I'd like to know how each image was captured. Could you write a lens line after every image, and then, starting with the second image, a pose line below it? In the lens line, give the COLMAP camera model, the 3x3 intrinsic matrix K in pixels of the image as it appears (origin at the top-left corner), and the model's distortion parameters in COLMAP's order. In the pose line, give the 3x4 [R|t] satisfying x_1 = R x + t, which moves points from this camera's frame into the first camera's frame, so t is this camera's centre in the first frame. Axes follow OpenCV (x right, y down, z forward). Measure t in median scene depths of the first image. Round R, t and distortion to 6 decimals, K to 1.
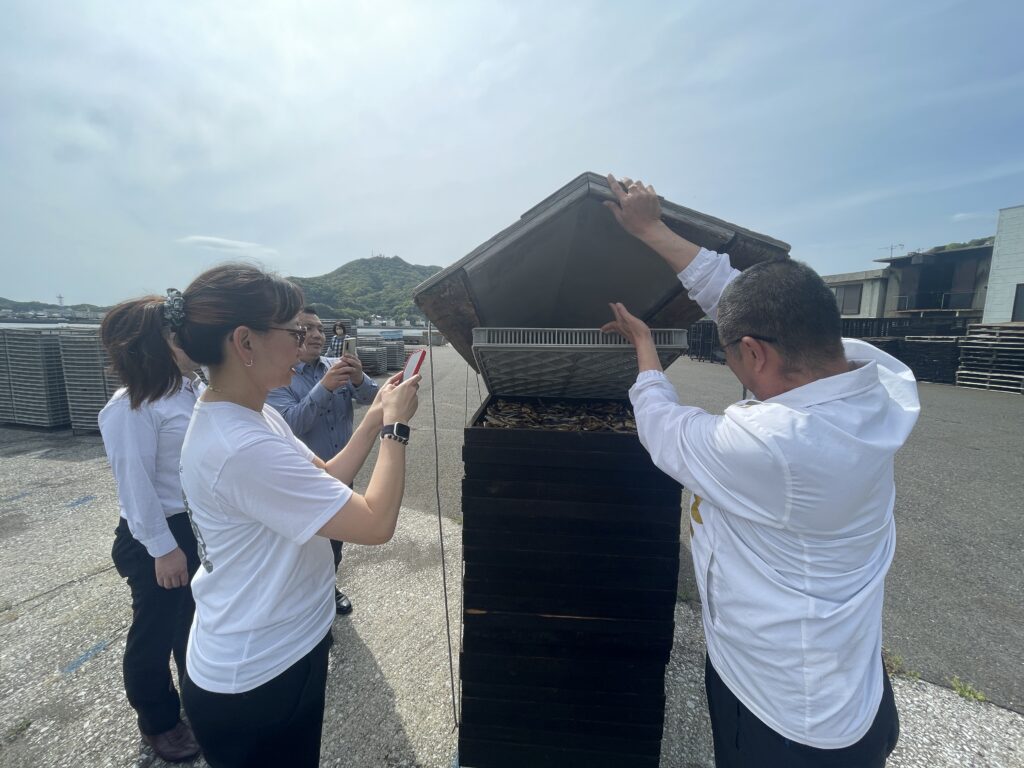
lens RADIAL K [[412.0, 0, 511.1], [0, 412.0, 382.0], [0, 0, 1]] dist [0.000481, -0.000456]
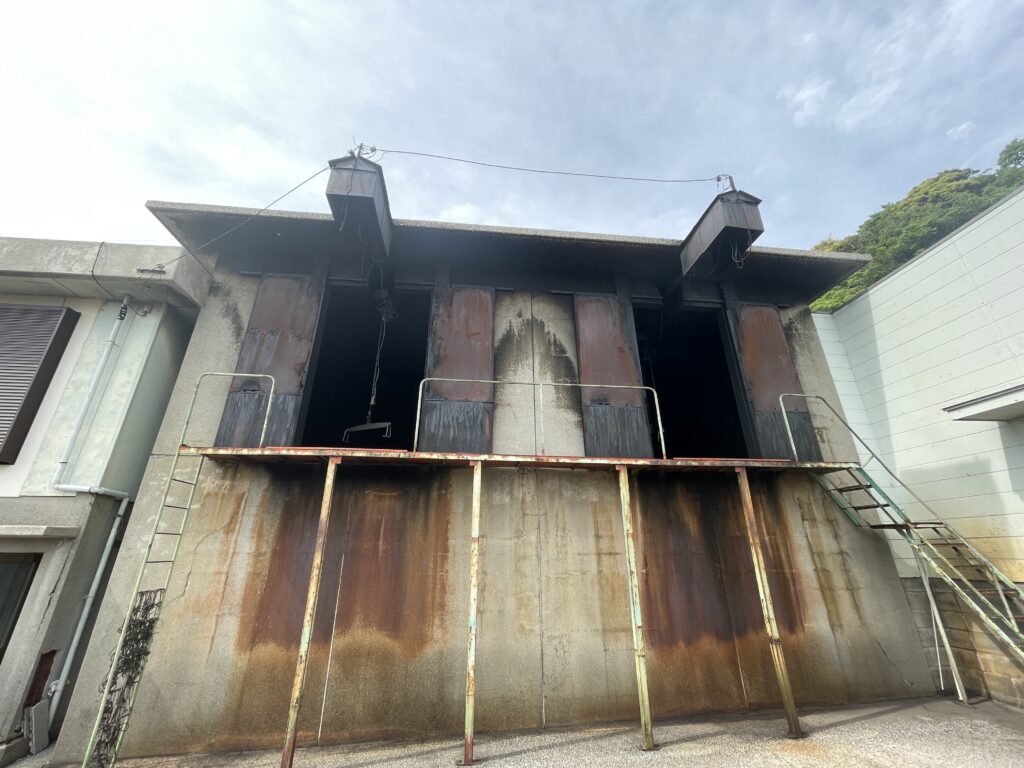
lens RADIAL K [[412.0, 0, 506.6], [0, 412.0, 381.0], [0, 0, 1]] dist [0.000481, -0.000456]
pose [[0.213210, 0.358332, 0.908922, 0.753144], [0.138083, 0.909923, -0.391117, -0.107111], [-0.967199, 0.208897, 0.144525, 0.805682]]
